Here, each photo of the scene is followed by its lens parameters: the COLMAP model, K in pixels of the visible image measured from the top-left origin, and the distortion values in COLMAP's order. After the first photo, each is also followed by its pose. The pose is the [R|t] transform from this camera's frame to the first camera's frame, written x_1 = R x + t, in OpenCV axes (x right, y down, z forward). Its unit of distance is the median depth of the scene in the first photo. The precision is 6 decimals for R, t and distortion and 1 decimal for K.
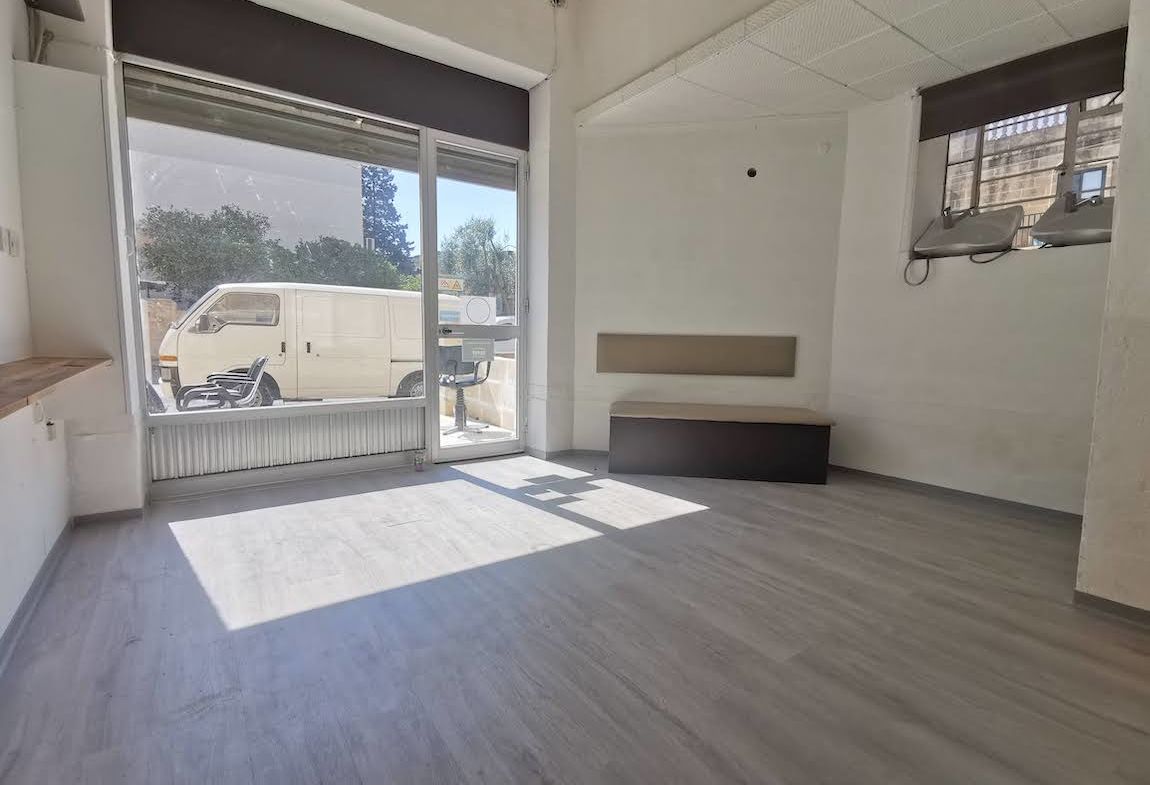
lens RADIAL K [[529.8, 0, 575.0], [0, 529.8, 392.5], [0, 0, 1]] dist [0.001258, 0.000475]
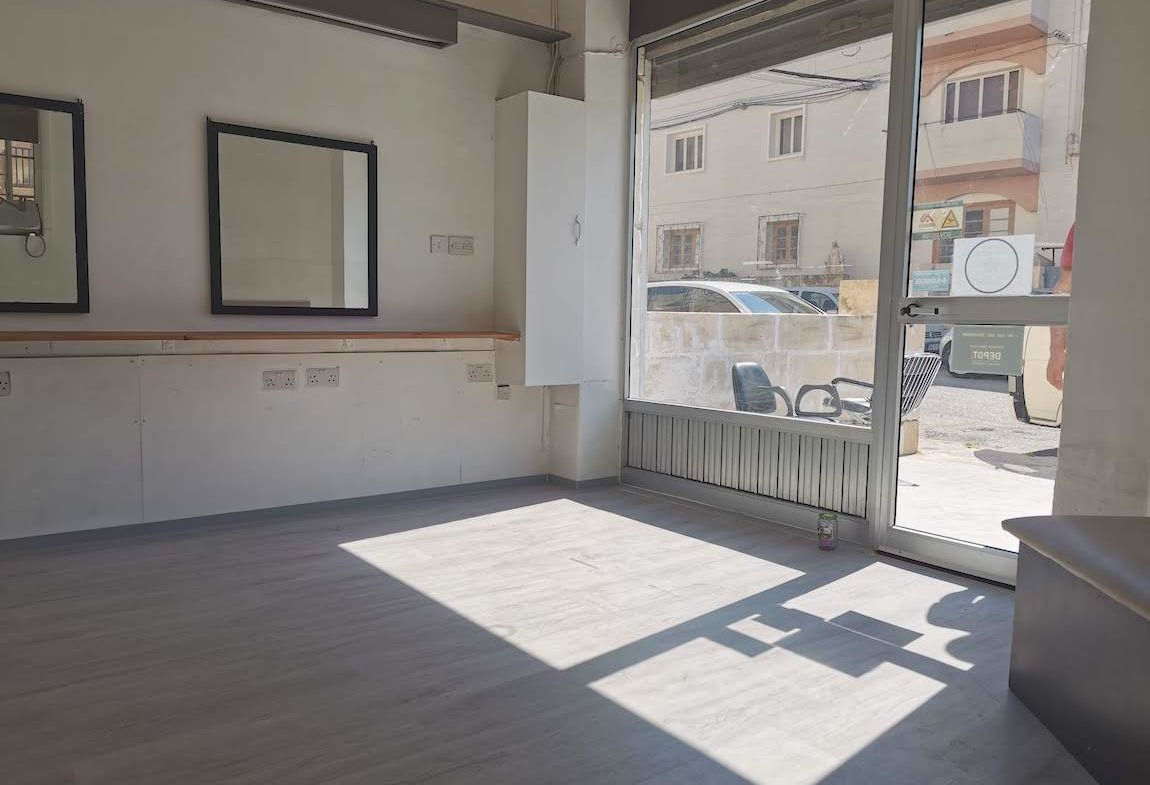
lens RADIAL K [[884.6, 0, 586.0], [0, 884.6, 400.7], [0, 0, 1]] dist [0.008402, 0.002007]
pose [[0.046970, 0.083933, -0.995364, 0.649580], [-0.129517, 0.988564, 0.077248, -0.054168], [0.990464, 0.125289, 0.057303, 0.656702]]
